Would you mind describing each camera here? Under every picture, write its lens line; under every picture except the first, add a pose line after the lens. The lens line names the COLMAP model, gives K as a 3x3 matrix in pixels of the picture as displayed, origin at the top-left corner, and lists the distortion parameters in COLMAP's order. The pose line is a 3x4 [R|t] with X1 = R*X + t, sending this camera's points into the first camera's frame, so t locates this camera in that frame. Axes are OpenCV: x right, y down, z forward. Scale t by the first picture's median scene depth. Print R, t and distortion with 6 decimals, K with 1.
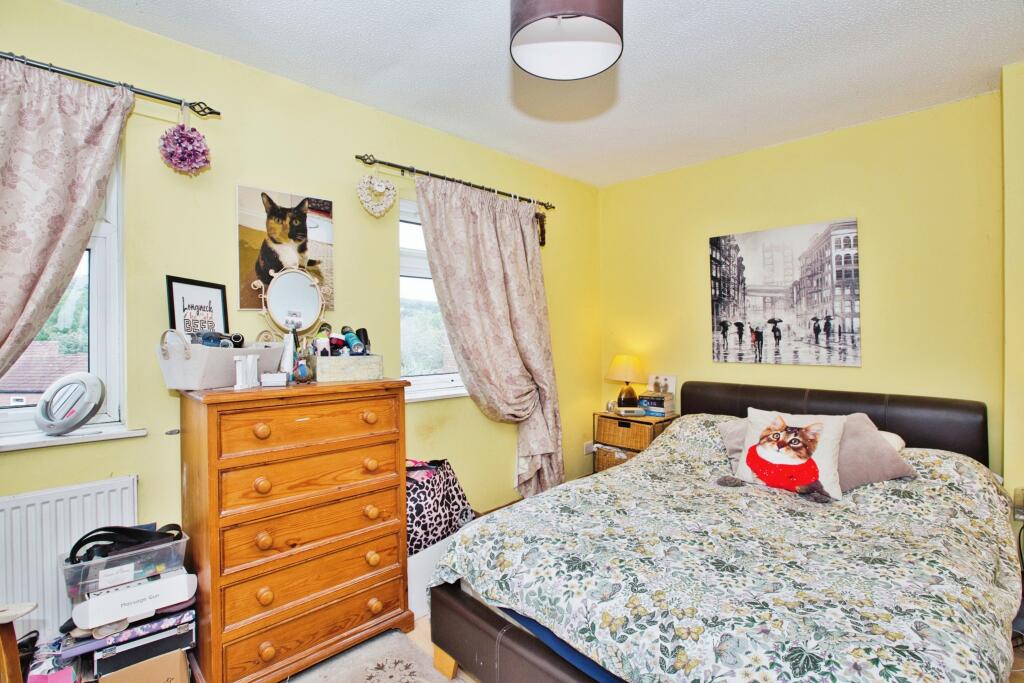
lens RADIAL K [[473.0, 0, 507.4], [0, 473.0, 331.4], [0, 0, 1]] dist [-0.041632, 0.009095]
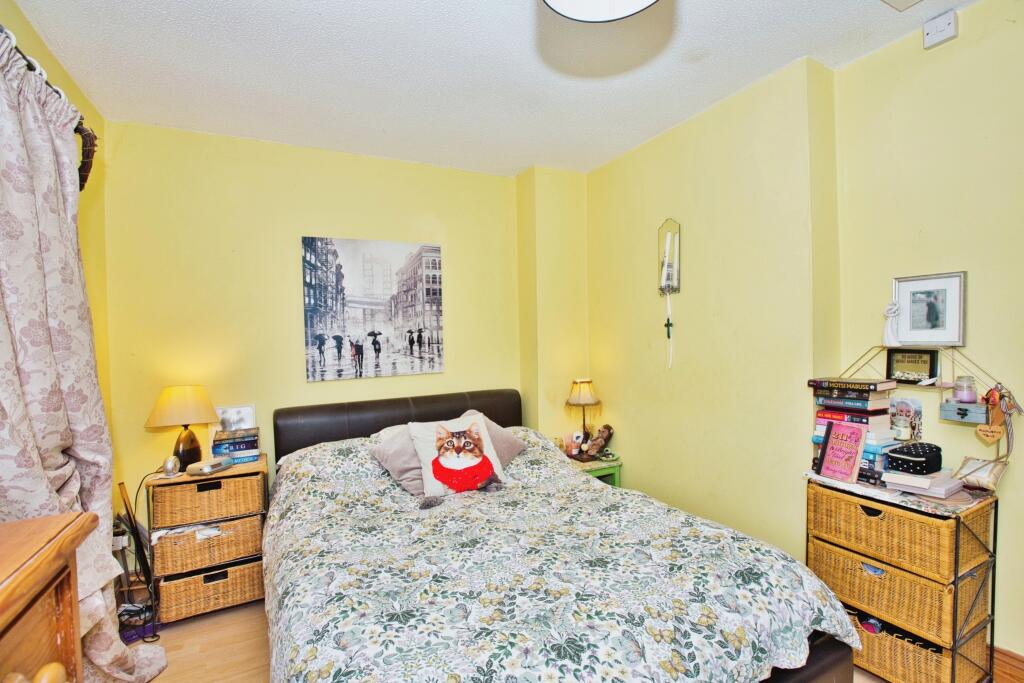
lens RADIAL K [[473.0, 0, 507.5], [0, 473.0, 344.9], [0, 0, 1]] dist [-0.041632, 0.009095]
pose [[0.292291, -0.022873, 0.956056, -0.320755], [0.030178, 0.999437, 0.014685, -0.005278], [-0.955853, 0.024560, 0.292817, 0.470216]]
